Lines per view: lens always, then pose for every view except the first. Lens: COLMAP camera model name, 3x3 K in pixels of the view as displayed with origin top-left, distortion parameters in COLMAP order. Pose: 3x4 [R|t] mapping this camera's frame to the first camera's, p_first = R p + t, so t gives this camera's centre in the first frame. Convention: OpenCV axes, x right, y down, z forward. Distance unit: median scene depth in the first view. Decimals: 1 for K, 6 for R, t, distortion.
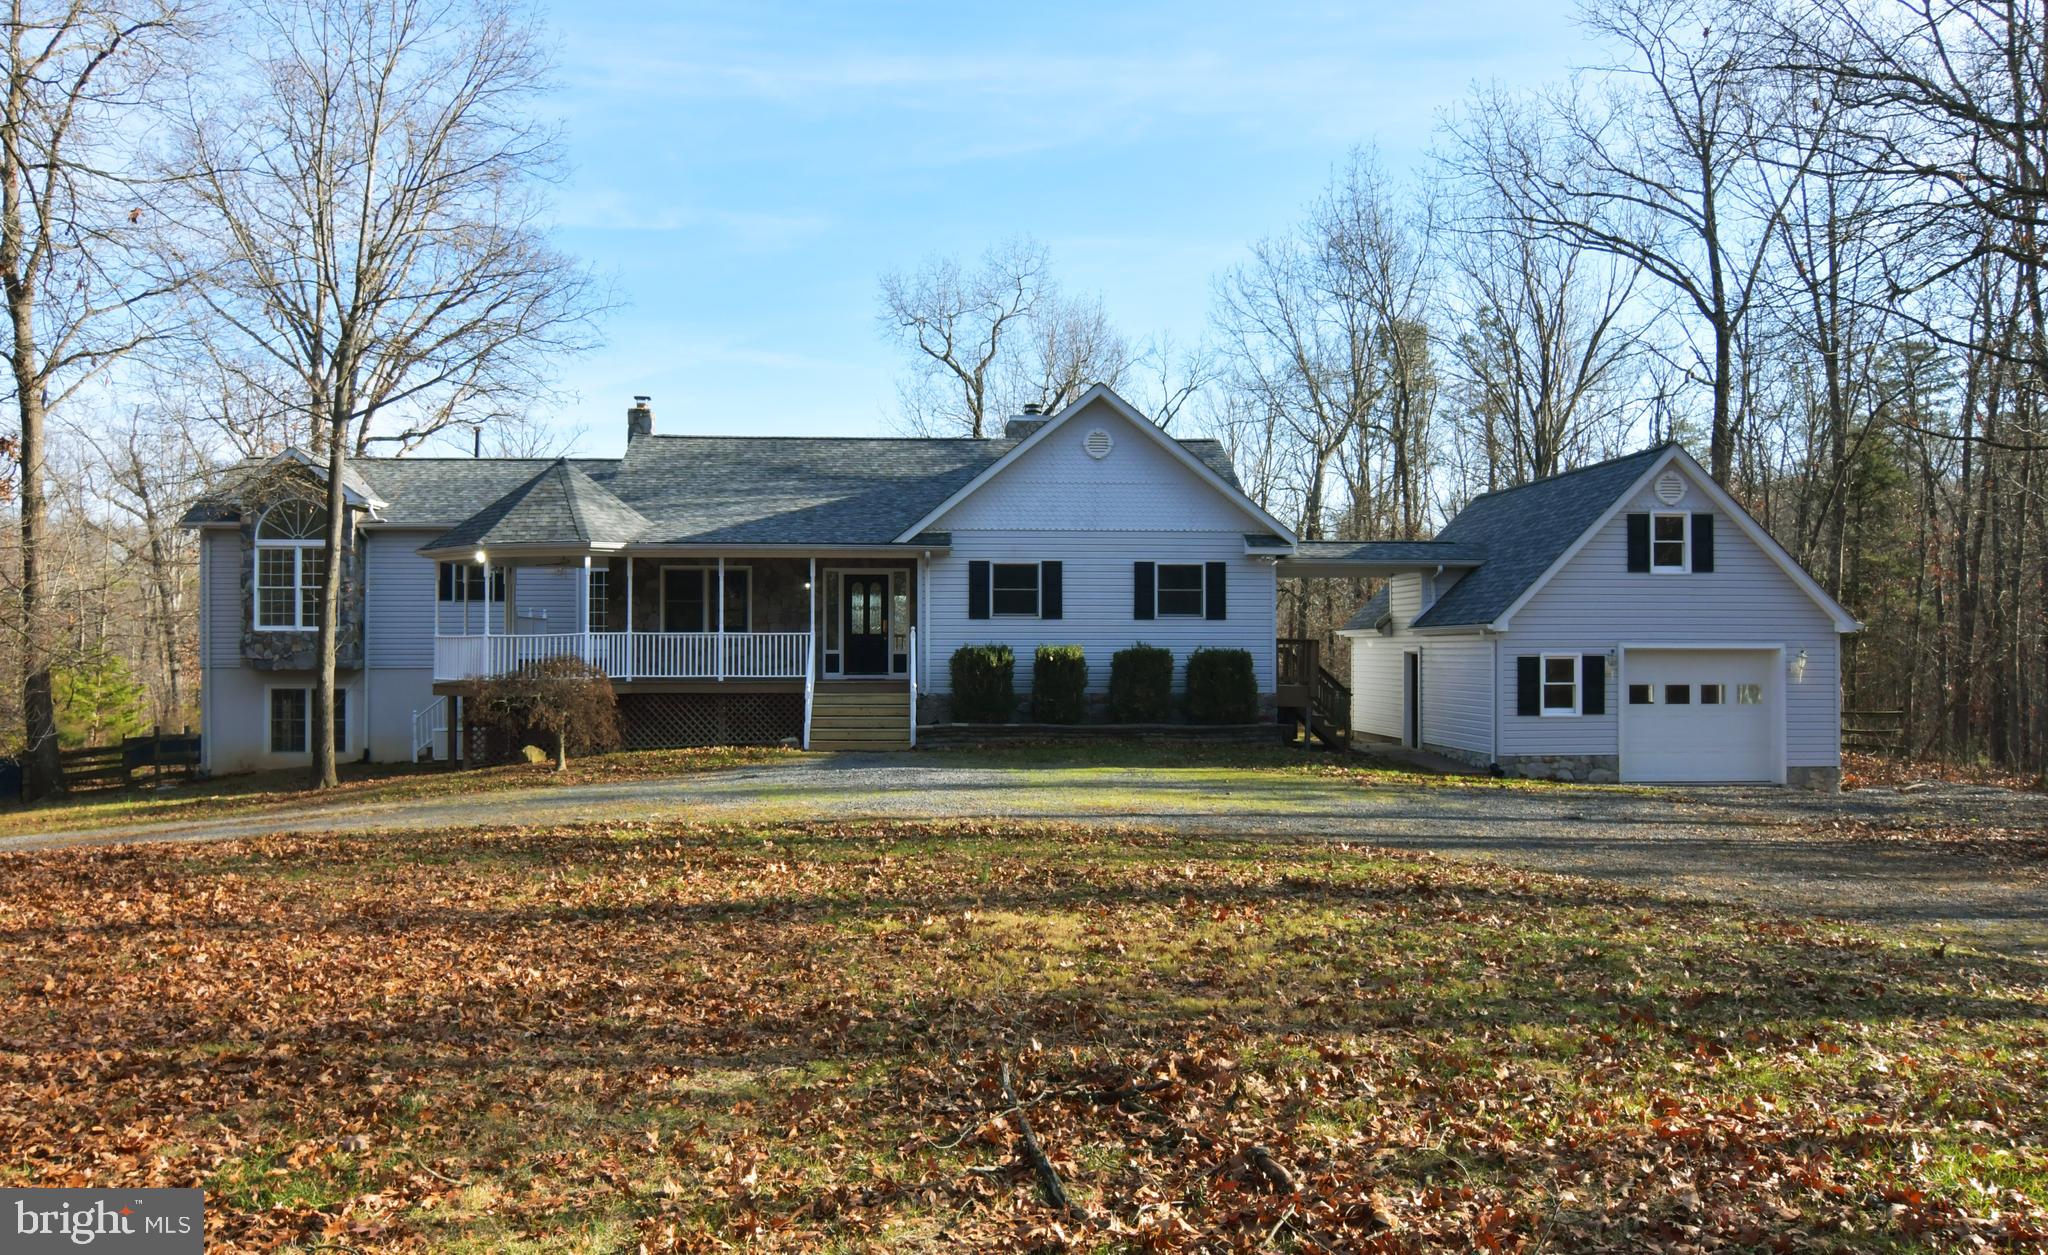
lens RADIAL K [[1469.4, 0, 1024.8], [0, 1469.4, 630.1], [0, 0, 1]] dist [-0.008818, -0.002050]
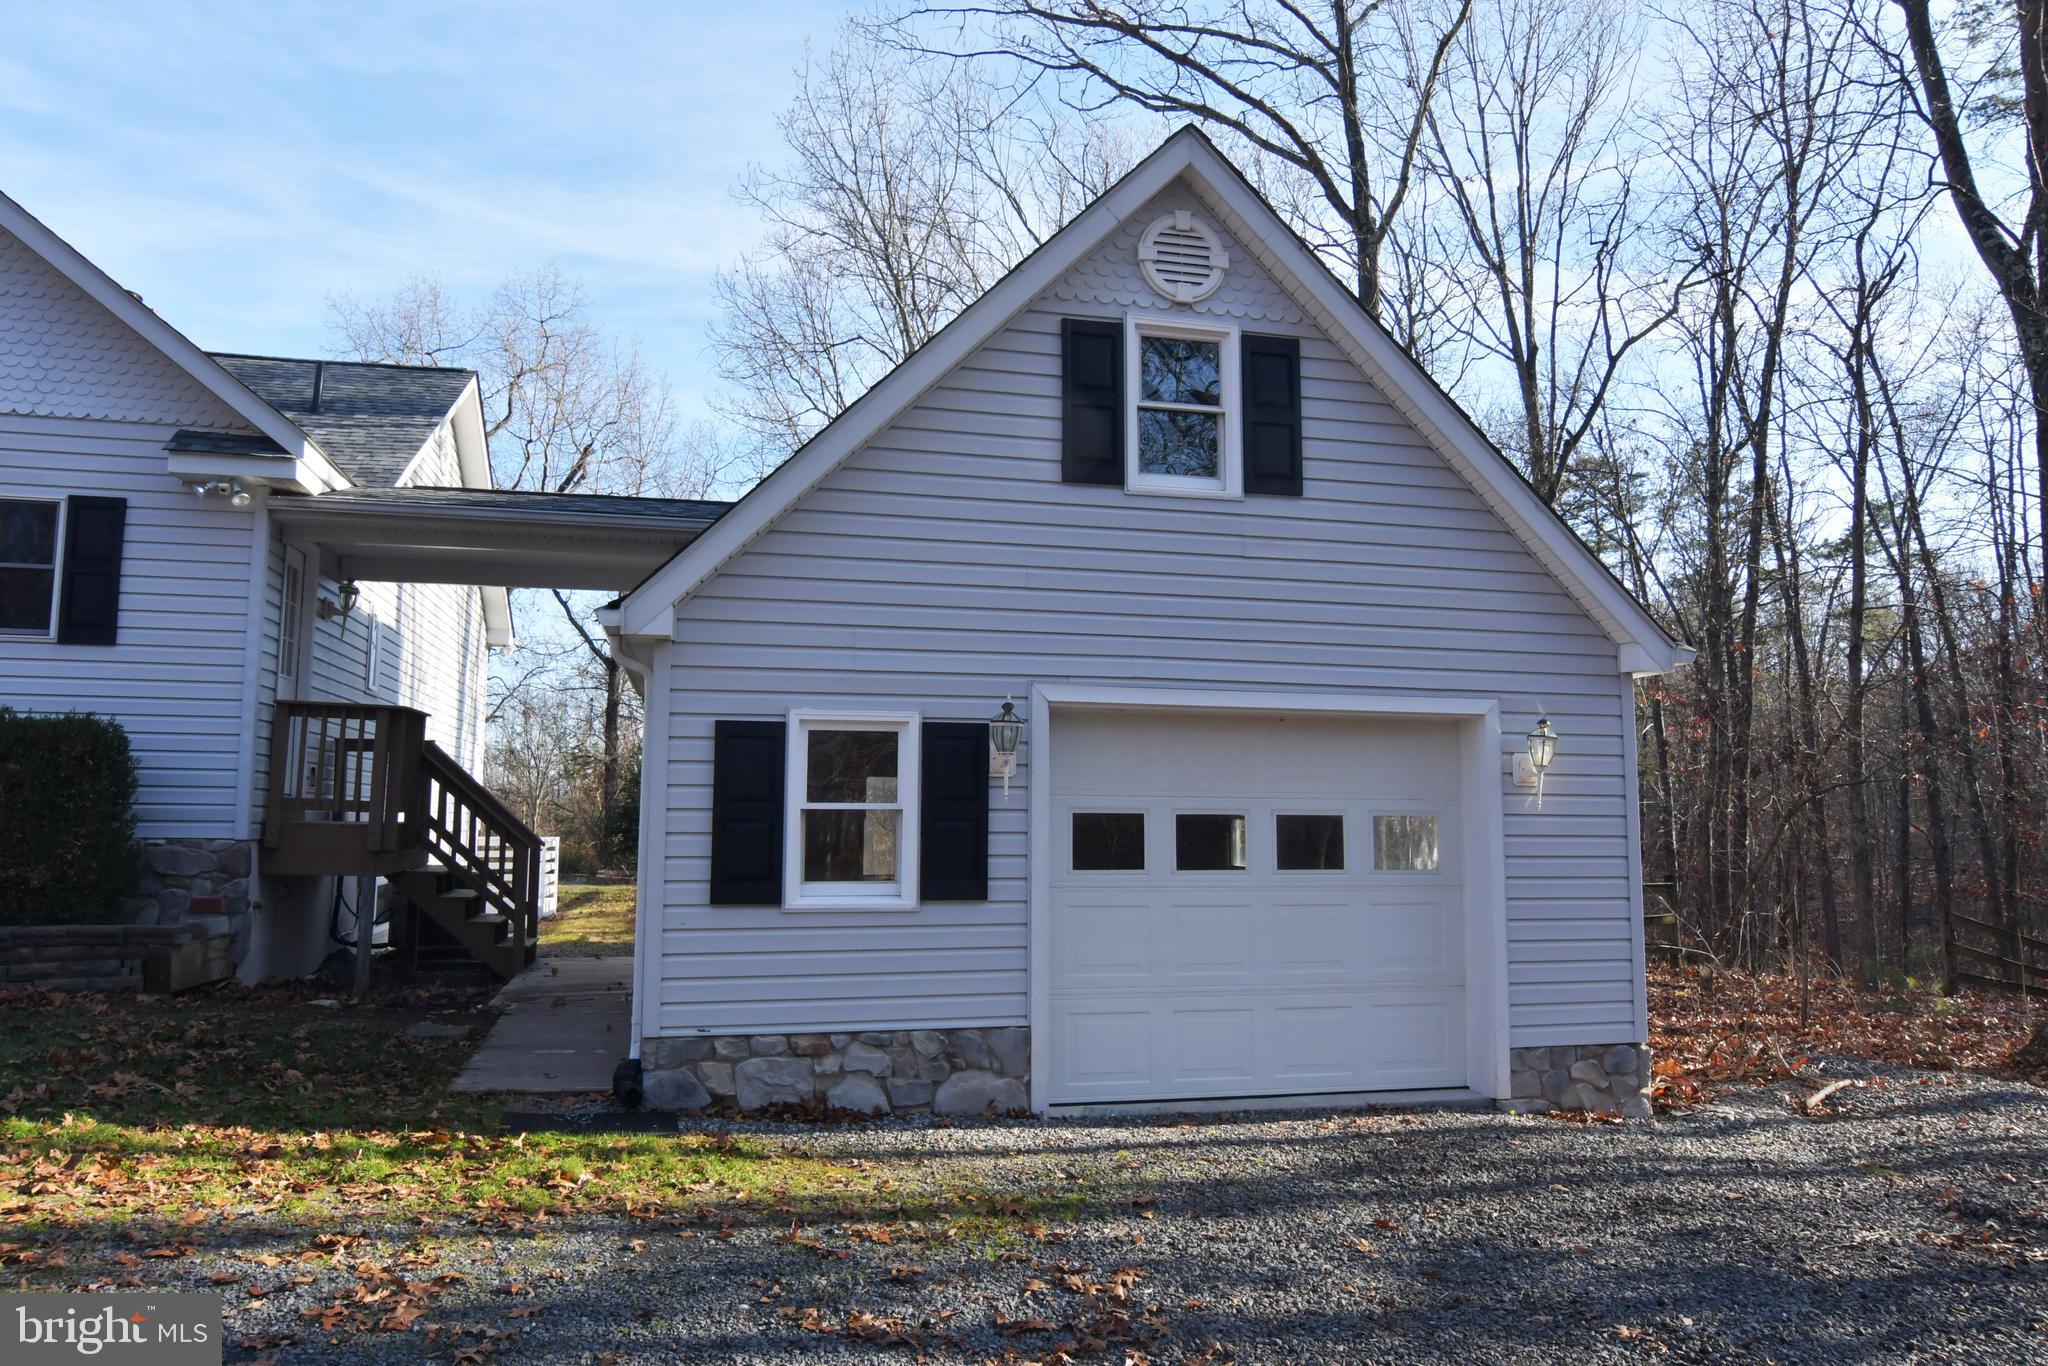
lens RADIAL K [[1231.9, 0, 1022.9], [0, 1231.9, 683.9], [0, 0, 1]] dist [0.002402, 0.000203]
pose [[0.990706, 0.019885, 0.134560, 0.360749], [-0.007471, 0.995718, -0.092139, 0.033871], [-0.135816, 0.090277, 0.986612, 0.713457]]
